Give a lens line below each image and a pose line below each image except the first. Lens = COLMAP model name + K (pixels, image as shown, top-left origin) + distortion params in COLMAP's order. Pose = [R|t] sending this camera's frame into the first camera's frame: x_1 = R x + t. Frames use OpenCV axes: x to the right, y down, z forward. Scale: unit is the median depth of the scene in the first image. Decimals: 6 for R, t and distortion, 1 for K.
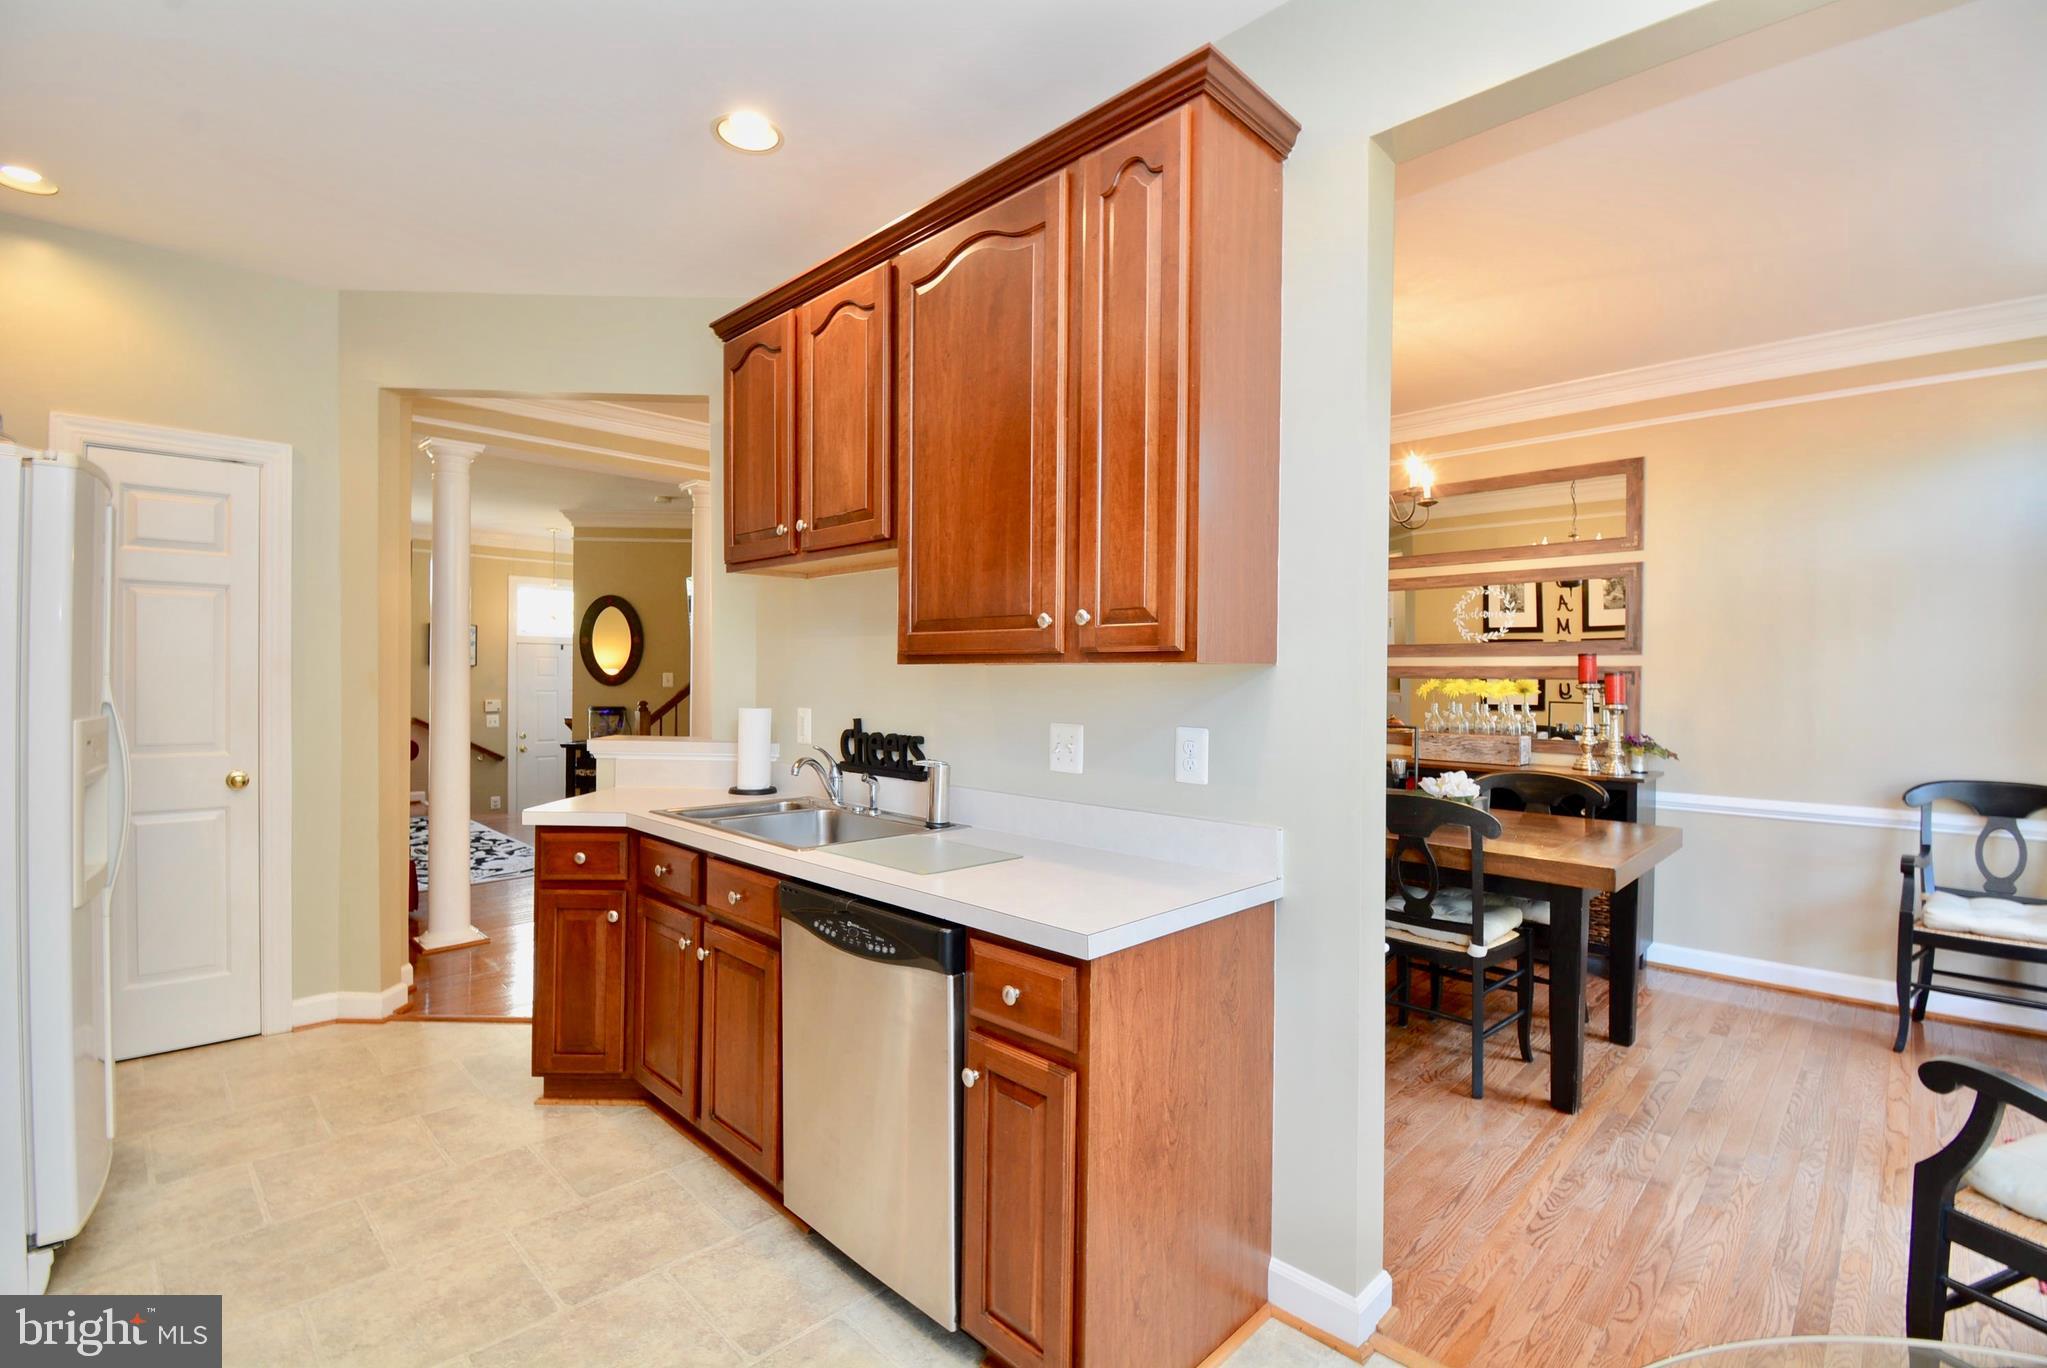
lens RADIAL K [[907.3, 0, 1022.1], [0, 907.3, 678.3], [0, 0, 1]] dist [-0.002323, -0.012866]
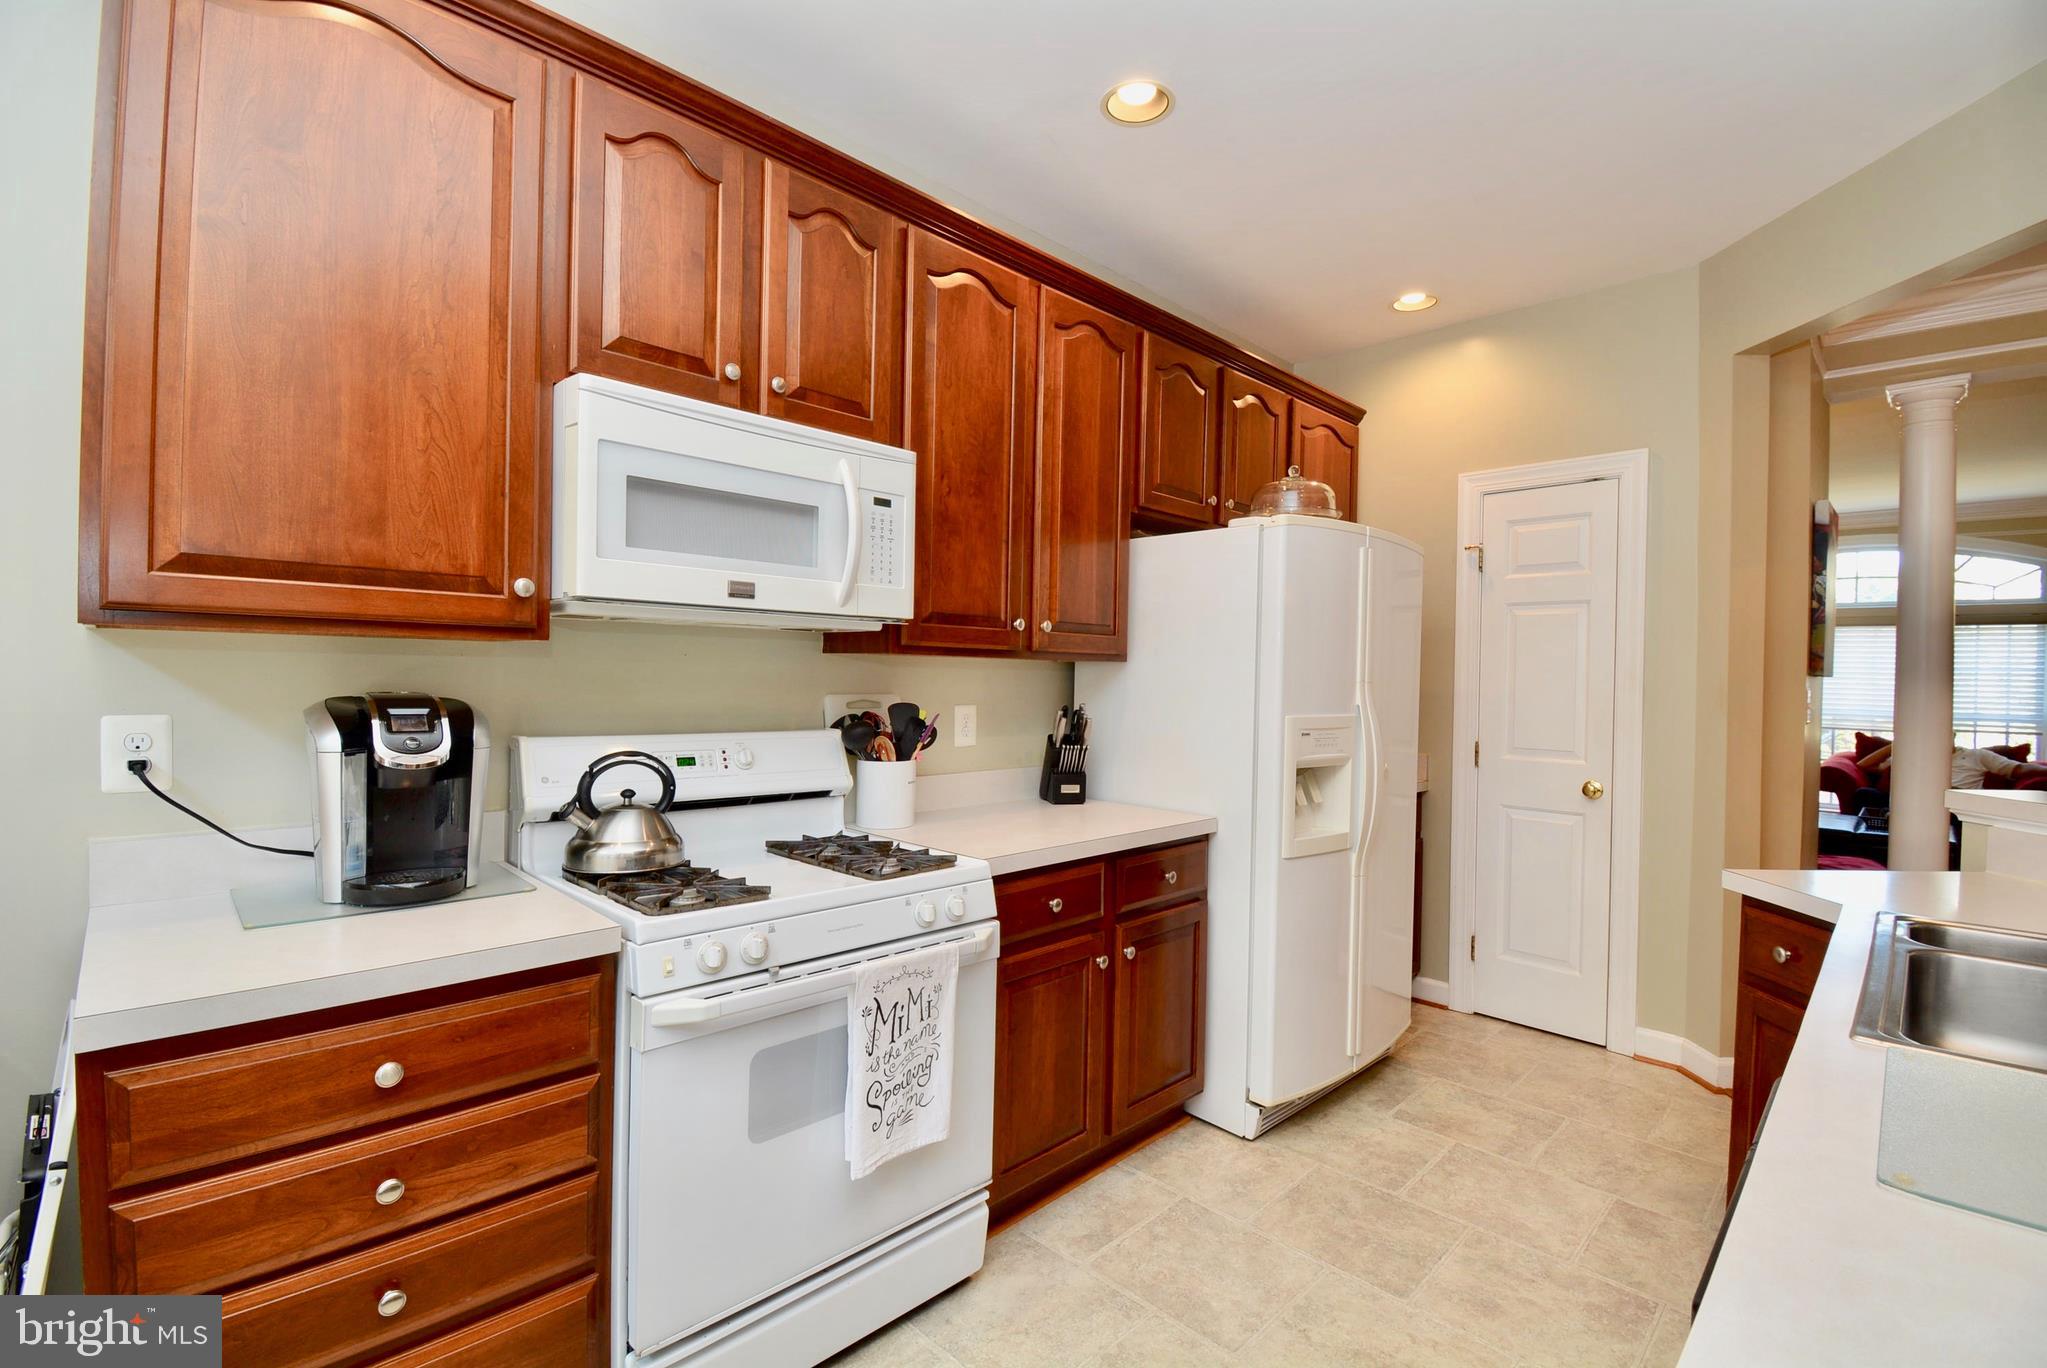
lens RADIAL K [[907.3, 0, 1024.4], [0, 907.3, 687.2], [0, 0, 1]] dist [-0.002323, -0.012866]
pose [[-0.002189, 0.006778, -0.999975, 0.176455], [-0.018179, 0.999812, 0.006817, 0.000617], [0.999832, 0.018193, -0.002066, 0.394768]]
